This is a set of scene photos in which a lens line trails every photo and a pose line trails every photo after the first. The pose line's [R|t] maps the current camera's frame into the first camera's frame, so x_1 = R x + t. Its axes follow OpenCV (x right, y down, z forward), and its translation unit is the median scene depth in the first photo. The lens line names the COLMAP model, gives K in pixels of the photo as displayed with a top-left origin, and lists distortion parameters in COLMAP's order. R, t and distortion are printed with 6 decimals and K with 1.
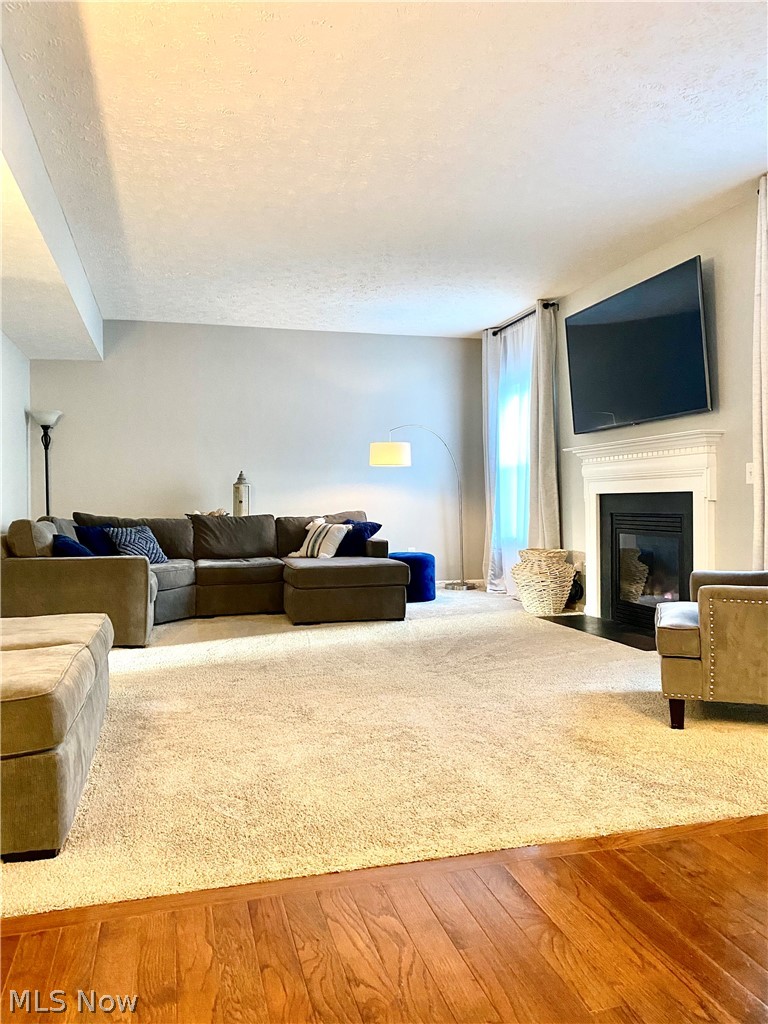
lens RADIAL K [[782.8, 0, 381.4], [0, 782.8, 513.2], [0, 0, 1]] dist [0.041978, -0.049506]
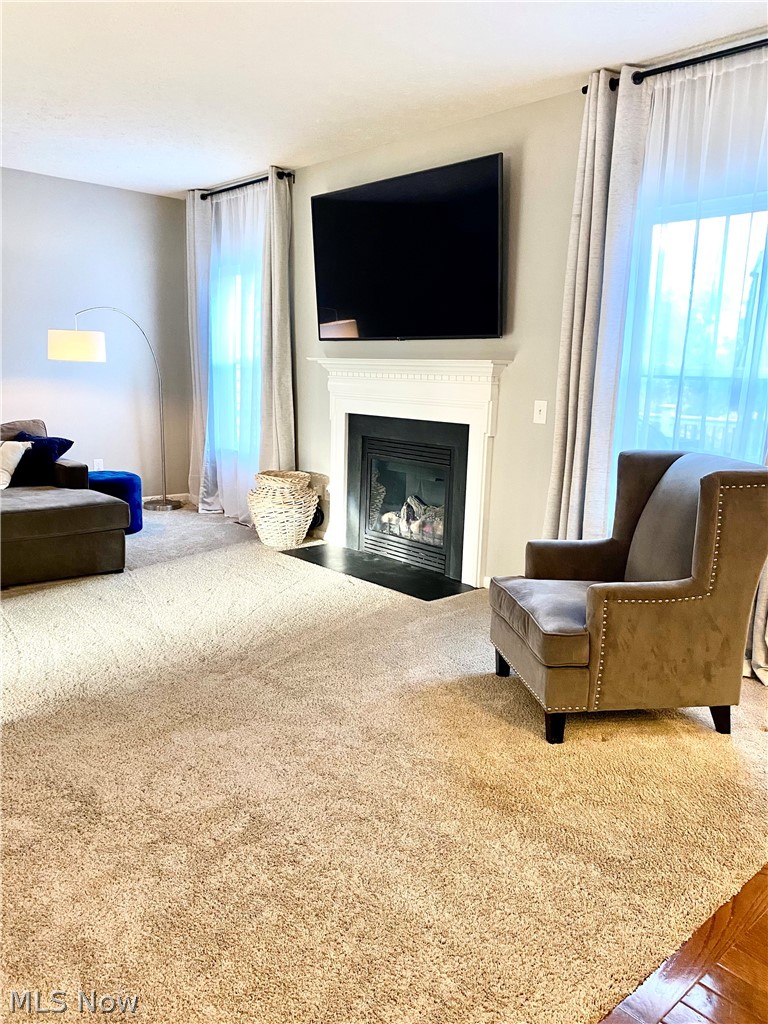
lens RADIAL K [[782.8, 0, 386.0], [0, 782.8, 509.7], [0, 0, 1]] dist [0.041978, -0.049506]
pose [[0.888538, -0.050448, 0.456020, -0.087241], [-0.029104, 0.985737, 0.165756, -0.059359], [-0.457878, -0.160553, 0.874397, 0.175281]]
